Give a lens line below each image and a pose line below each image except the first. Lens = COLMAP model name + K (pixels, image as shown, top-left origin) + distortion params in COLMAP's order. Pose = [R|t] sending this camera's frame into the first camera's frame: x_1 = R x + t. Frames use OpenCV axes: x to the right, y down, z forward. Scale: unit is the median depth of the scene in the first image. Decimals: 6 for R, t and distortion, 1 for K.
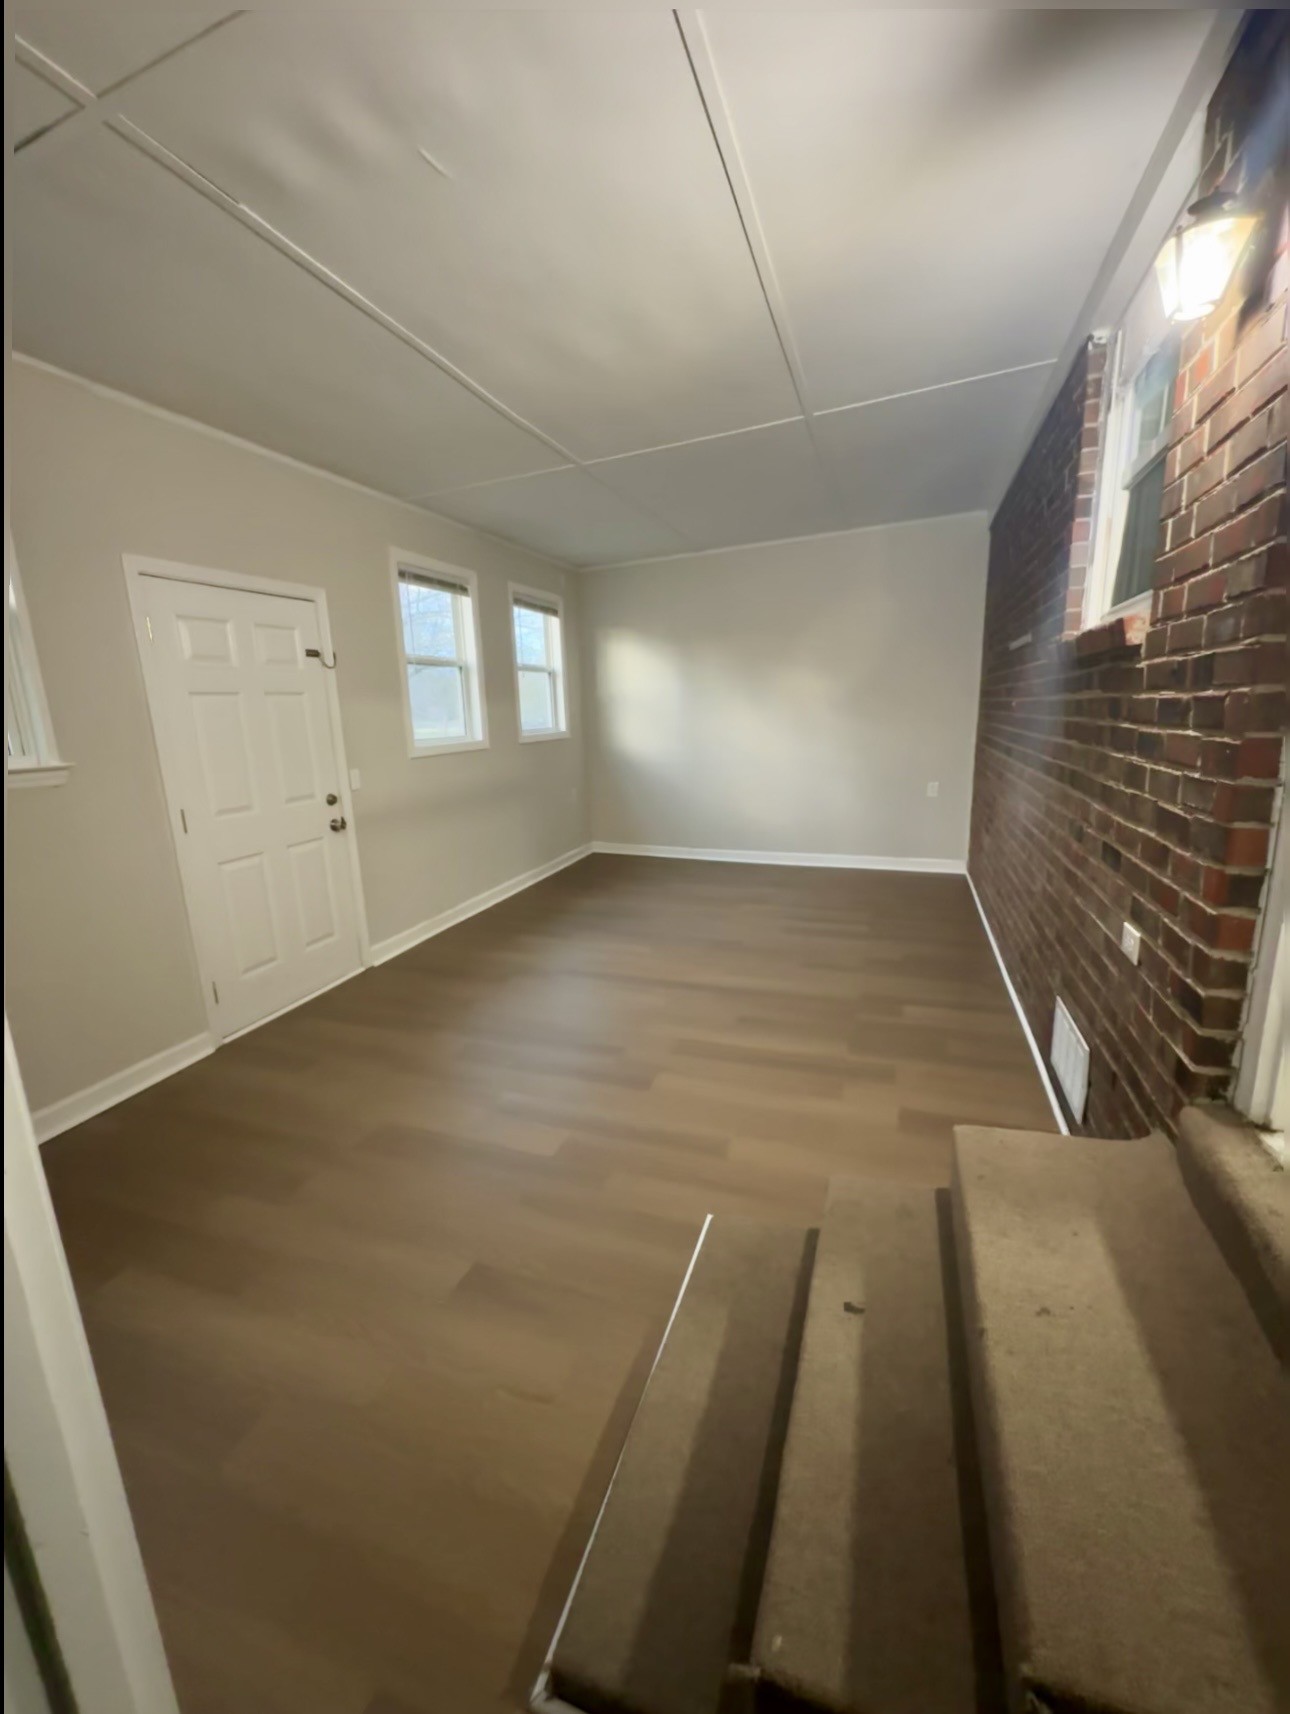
lens RADIAL K [[687.6, 0, 640.4], [0, 687.6, 848.1], [0, 0, 1]] dist [0.002817, 0.000166]
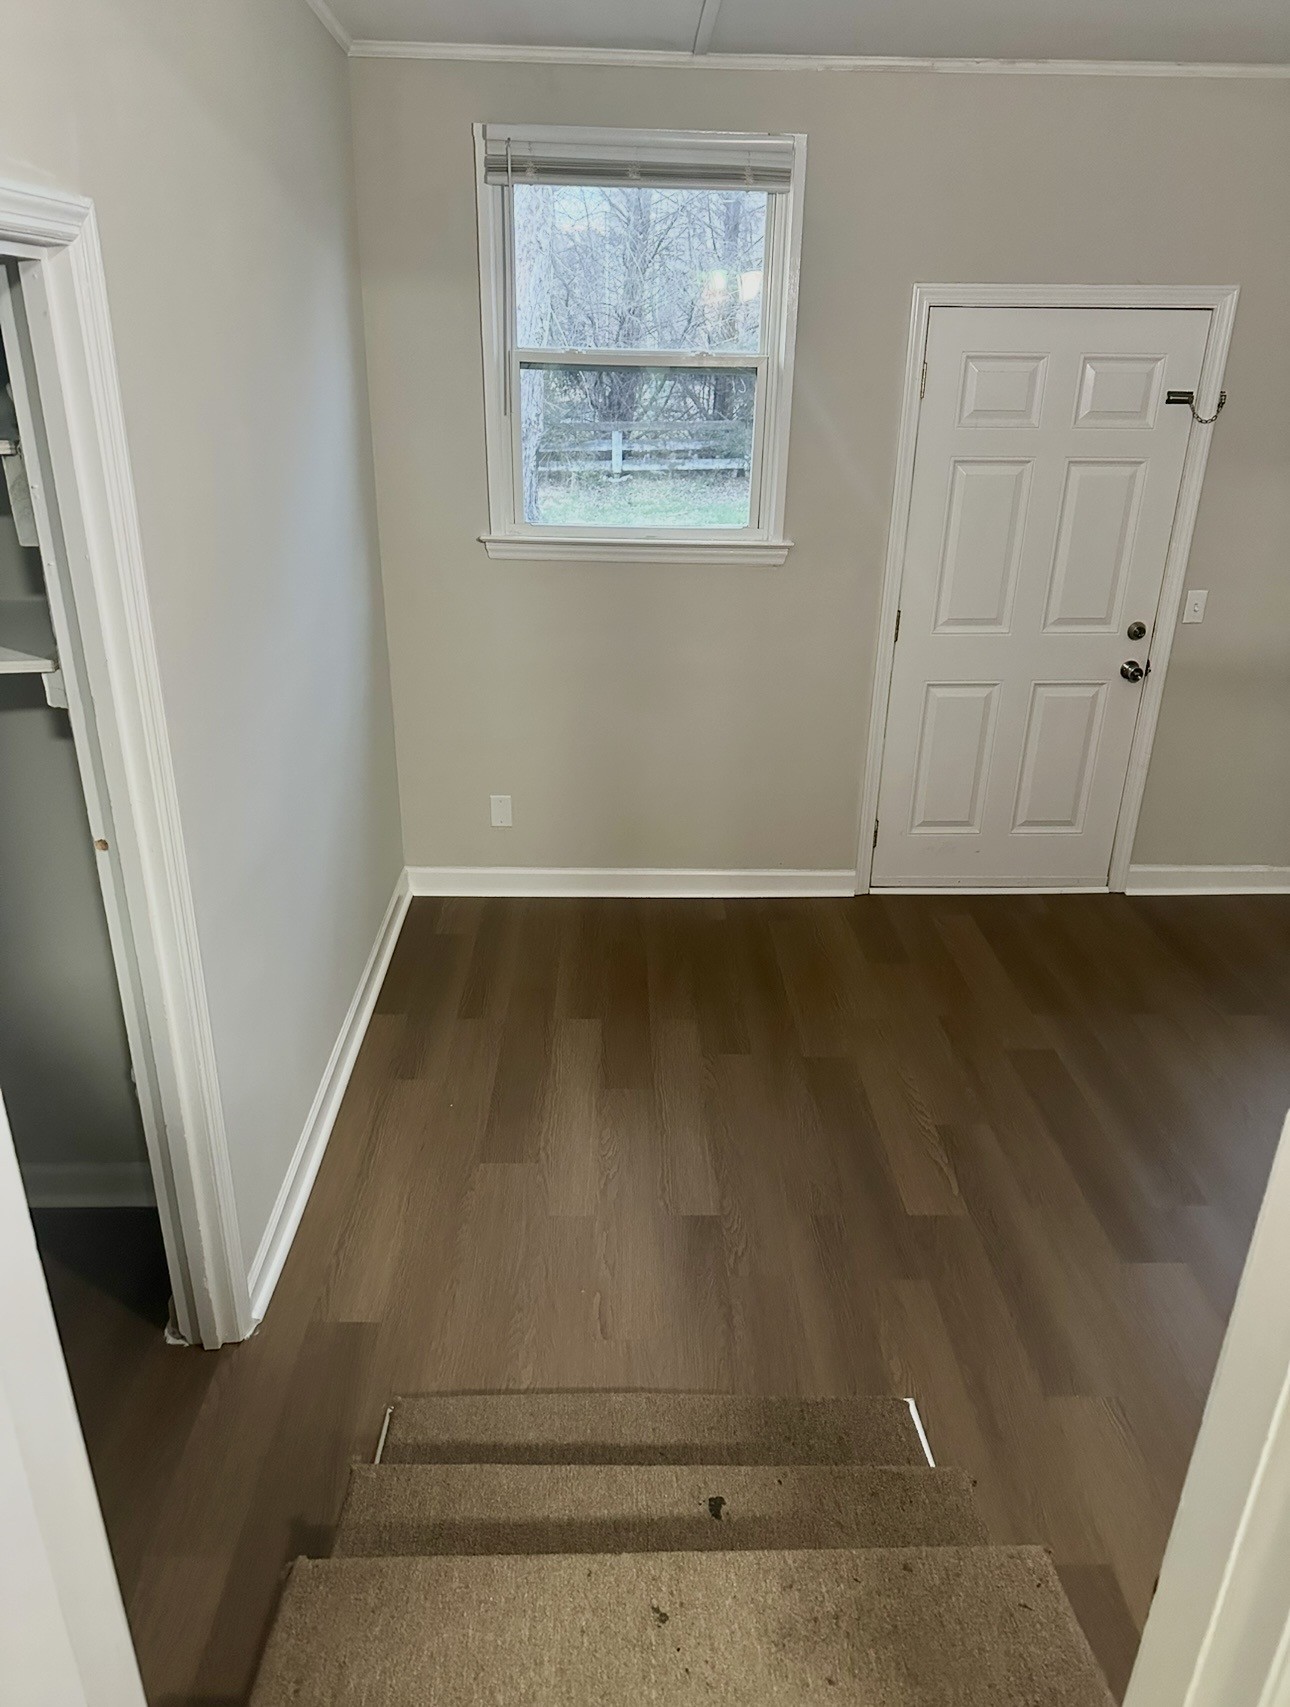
lens RADIAL K [[1200.8, 0, 647.1], [0, 1200.8, 858.9], [0, 0, 1]] dist [0.002888, 0.000419]
pose [[0.370906, 0.408222, -0.834137, 0.418385], [-0.215877, 0.911500, 0.350092, -0.174907], [0.903231, 0.050220, 0.426206, 0.114048]]
